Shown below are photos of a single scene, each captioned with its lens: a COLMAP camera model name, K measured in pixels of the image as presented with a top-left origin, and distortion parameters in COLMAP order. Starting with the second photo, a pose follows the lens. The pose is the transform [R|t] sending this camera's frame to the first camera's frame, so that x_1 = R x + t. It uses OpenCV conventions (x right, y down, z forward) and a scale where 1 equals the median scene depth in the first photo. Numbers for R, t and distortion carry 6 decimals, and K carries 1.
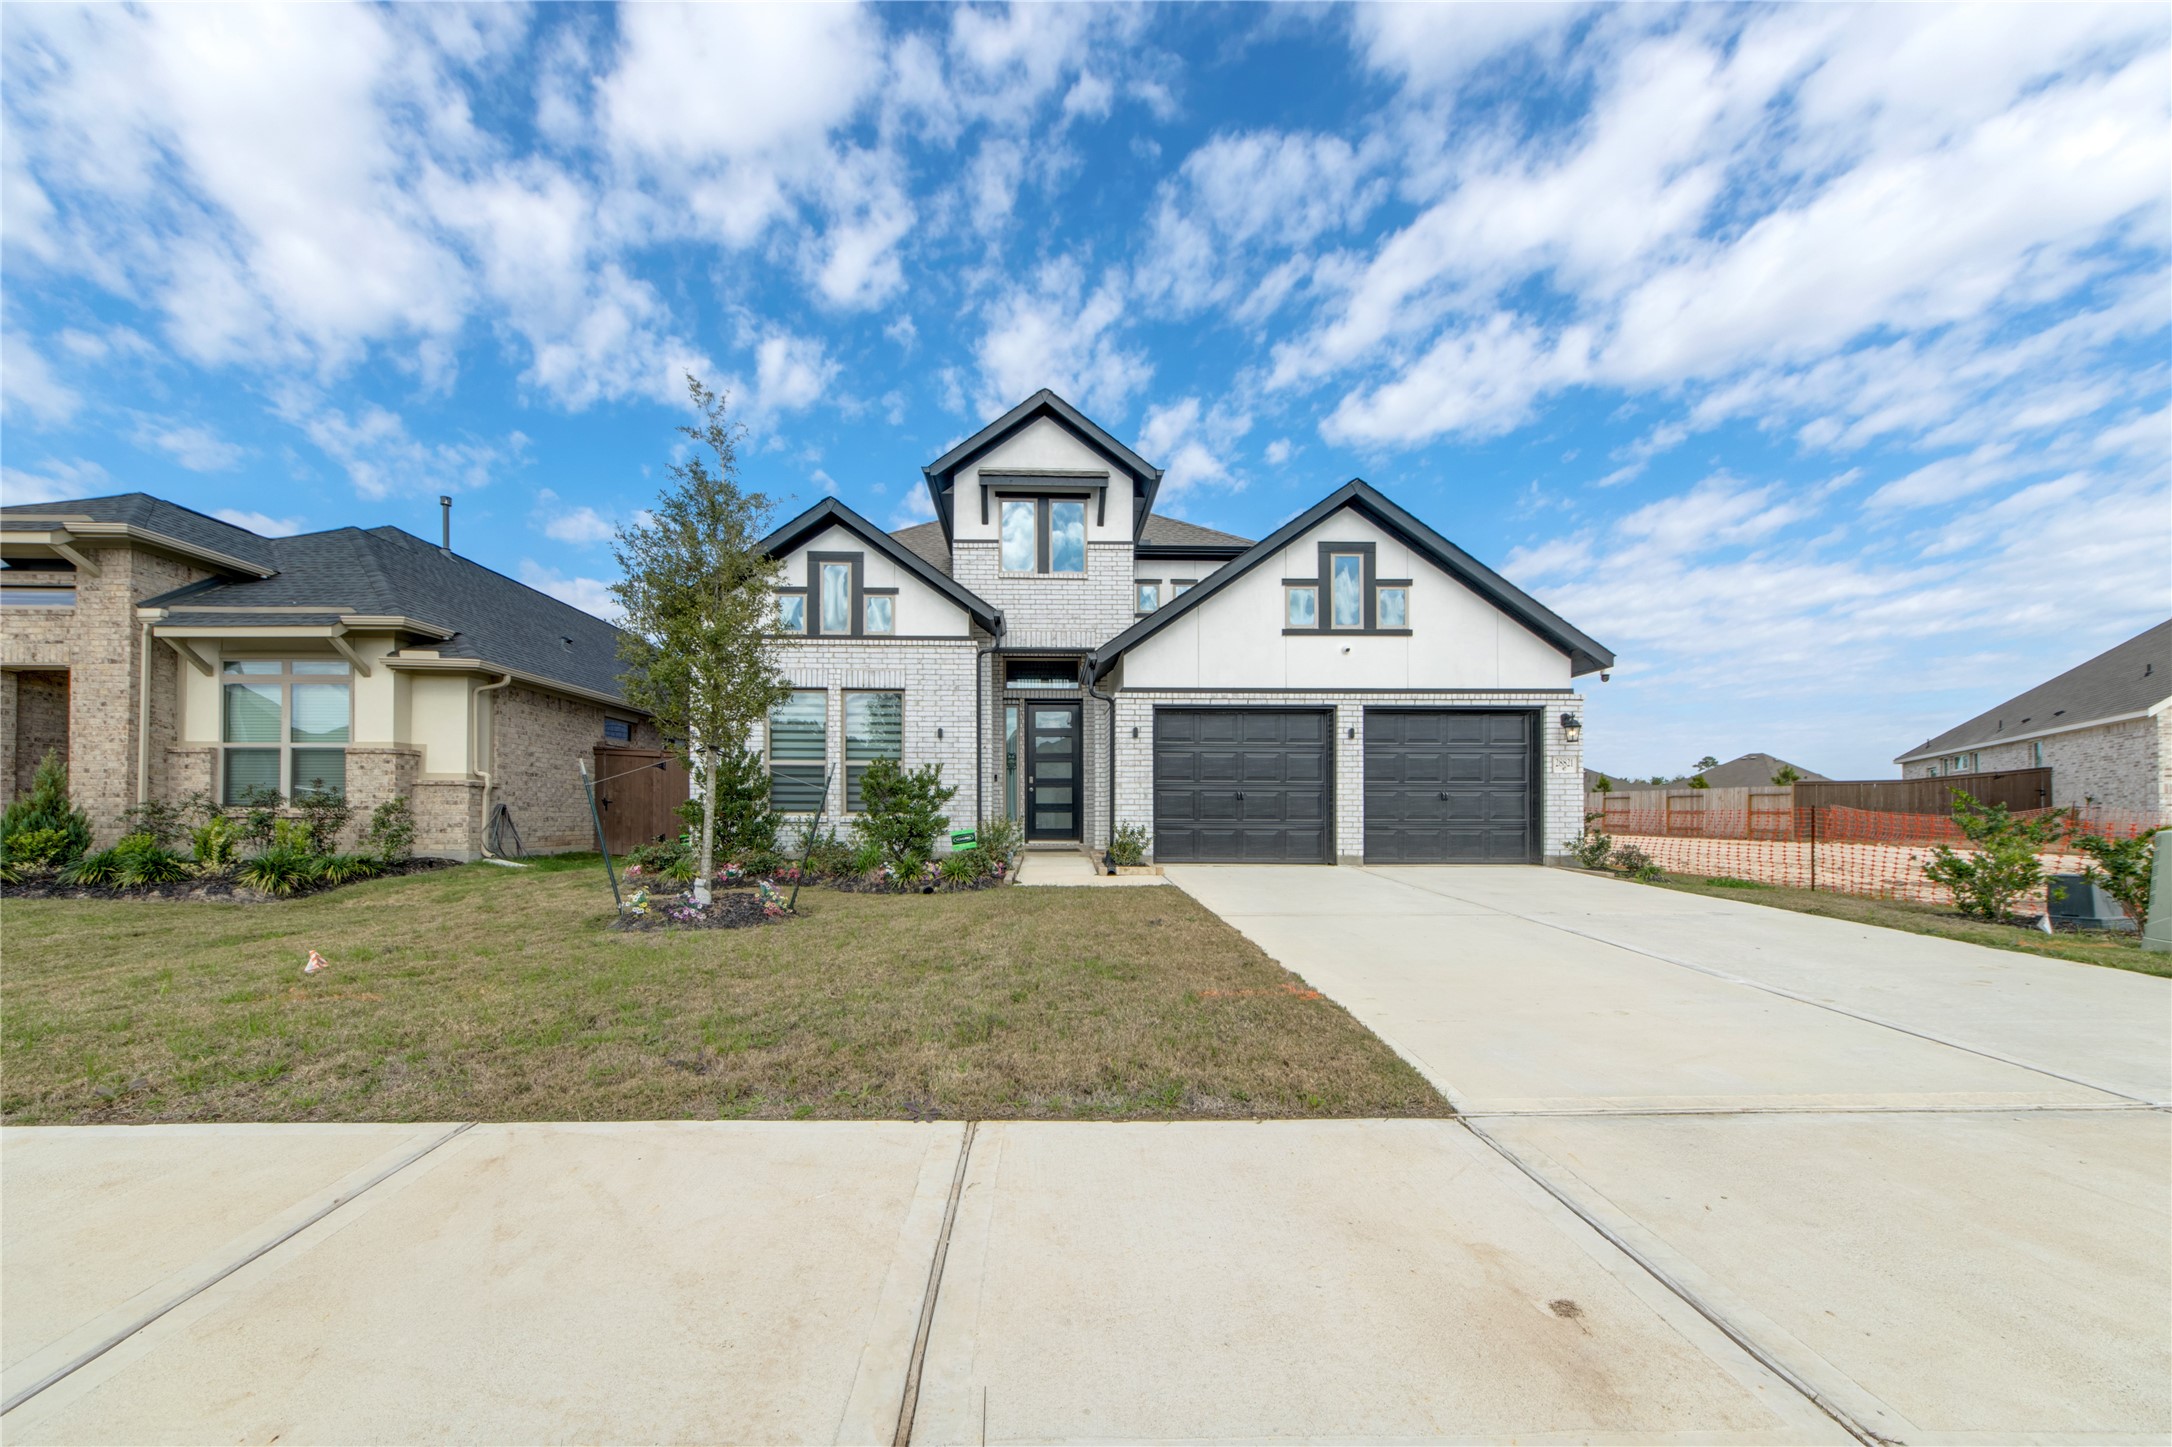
lens RADIAL K [[825.4, 0, 1080.1], [0, 825.4, 811.8], [0, 0, 1]] dist [-0.002530, -0.000415]
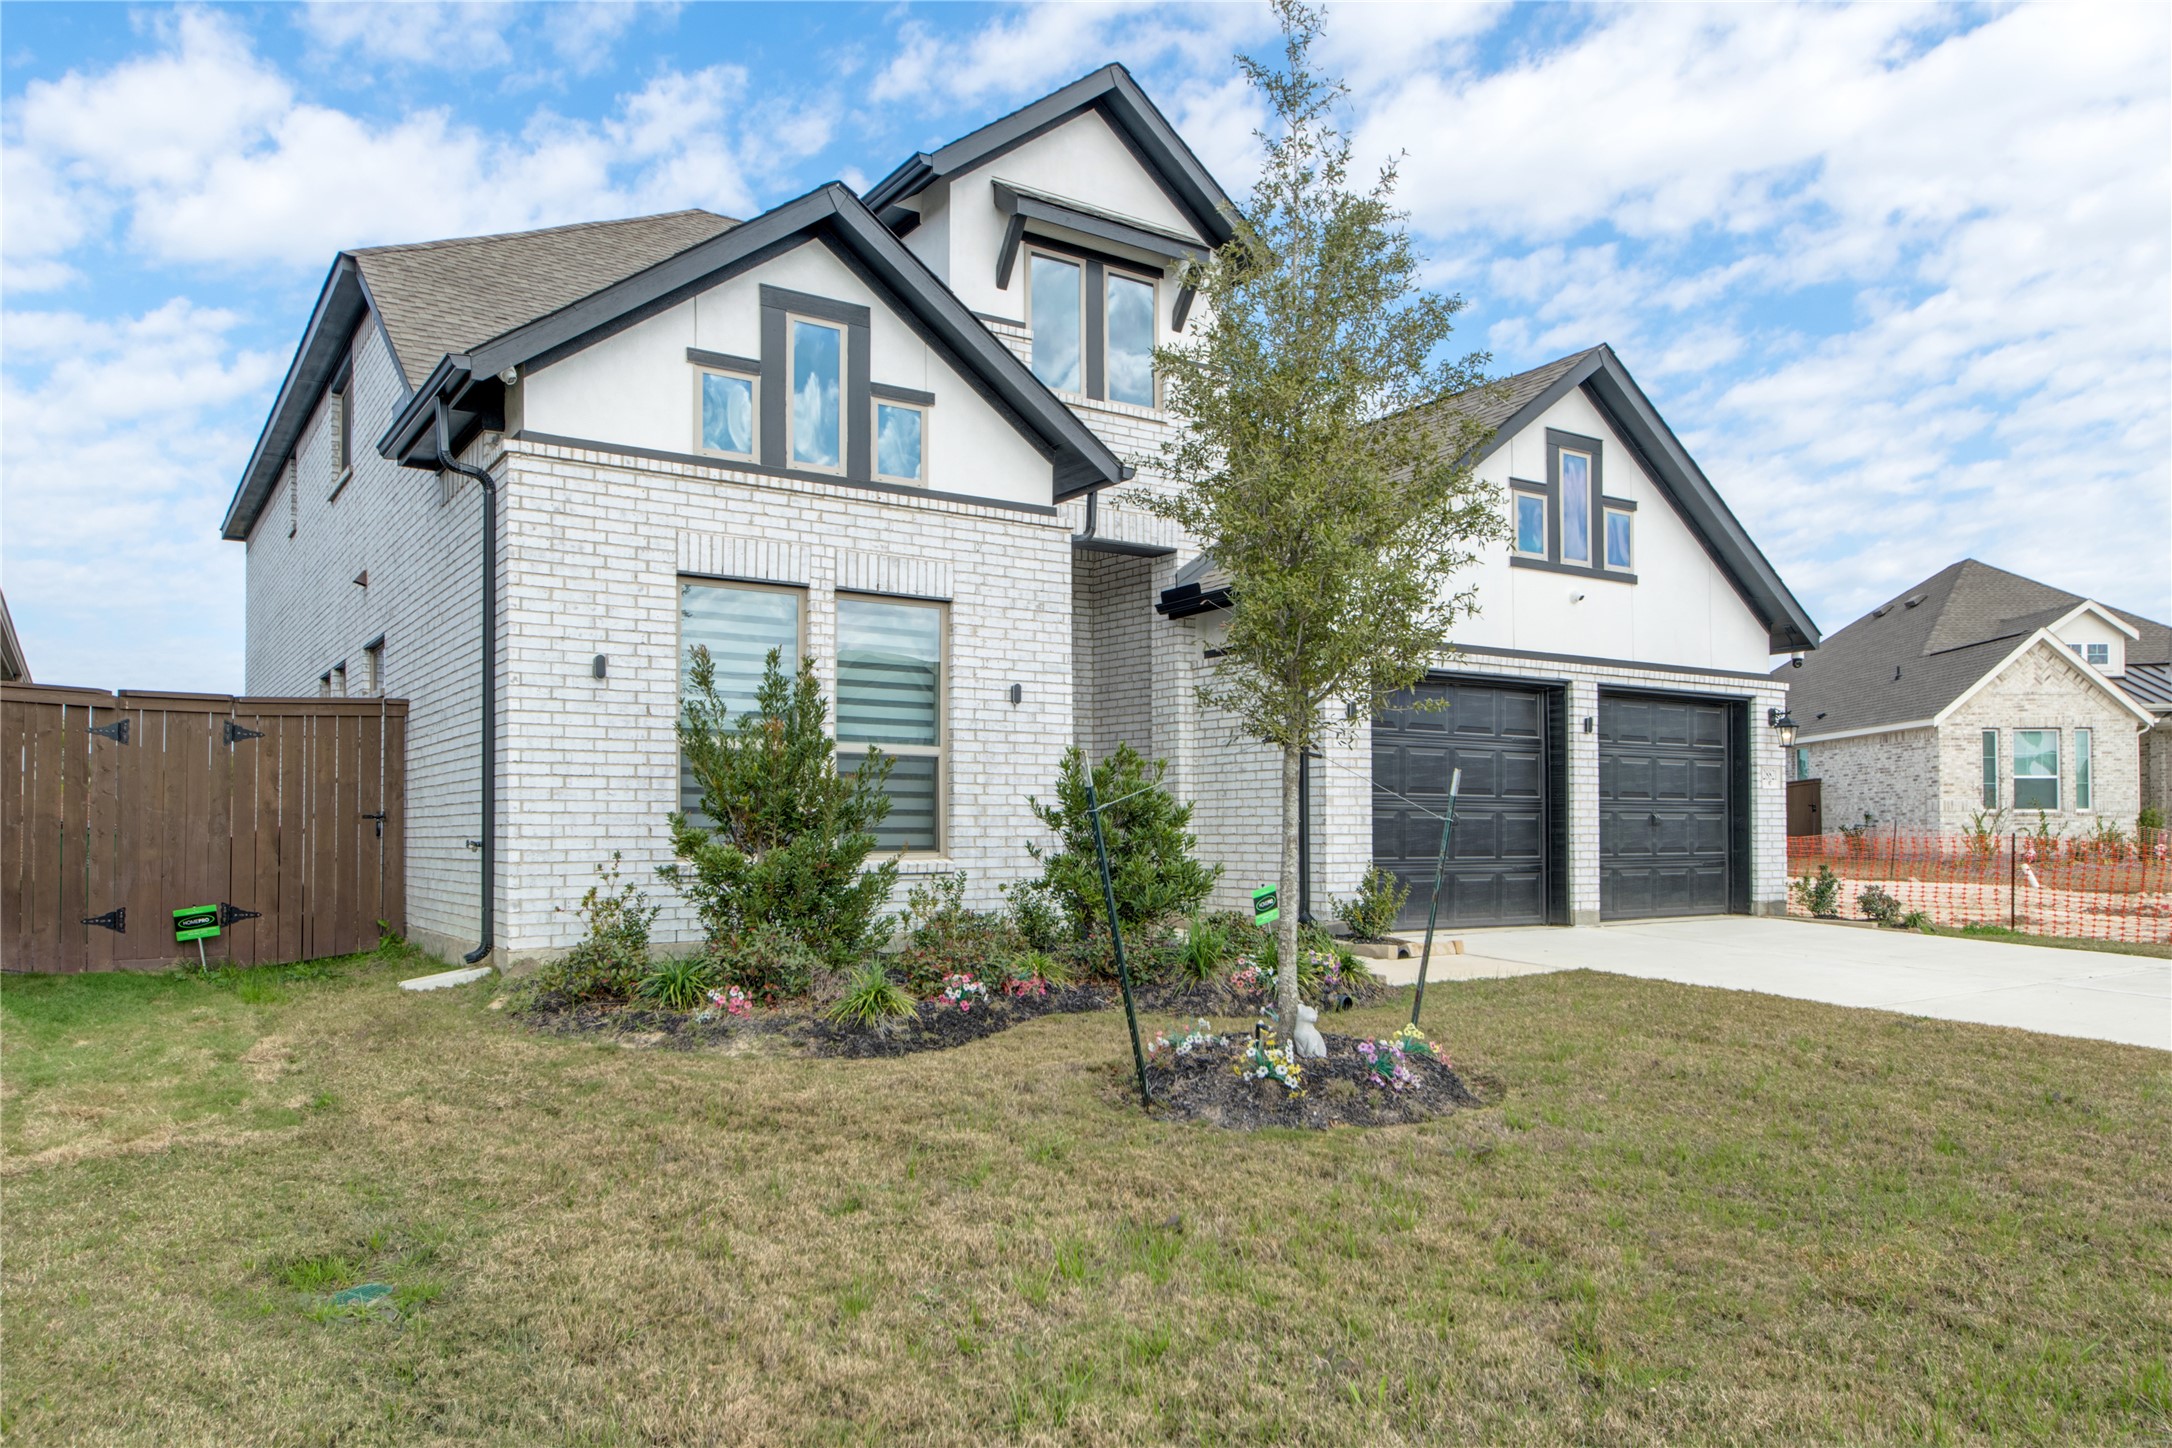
lens RADIAL K [[1450.2, 0, 1085.6], [0, 1450.2, 809.7], [0, 0, 1]] dist [0.000325, -0.000124]
pose [[0.847682, 0.005297, 0.530479, -0.601746], [-0.001545, 0.999971, -0.007515, -0.017321], [-0.530503, 0.005551, 0.847665, 0.222580]]
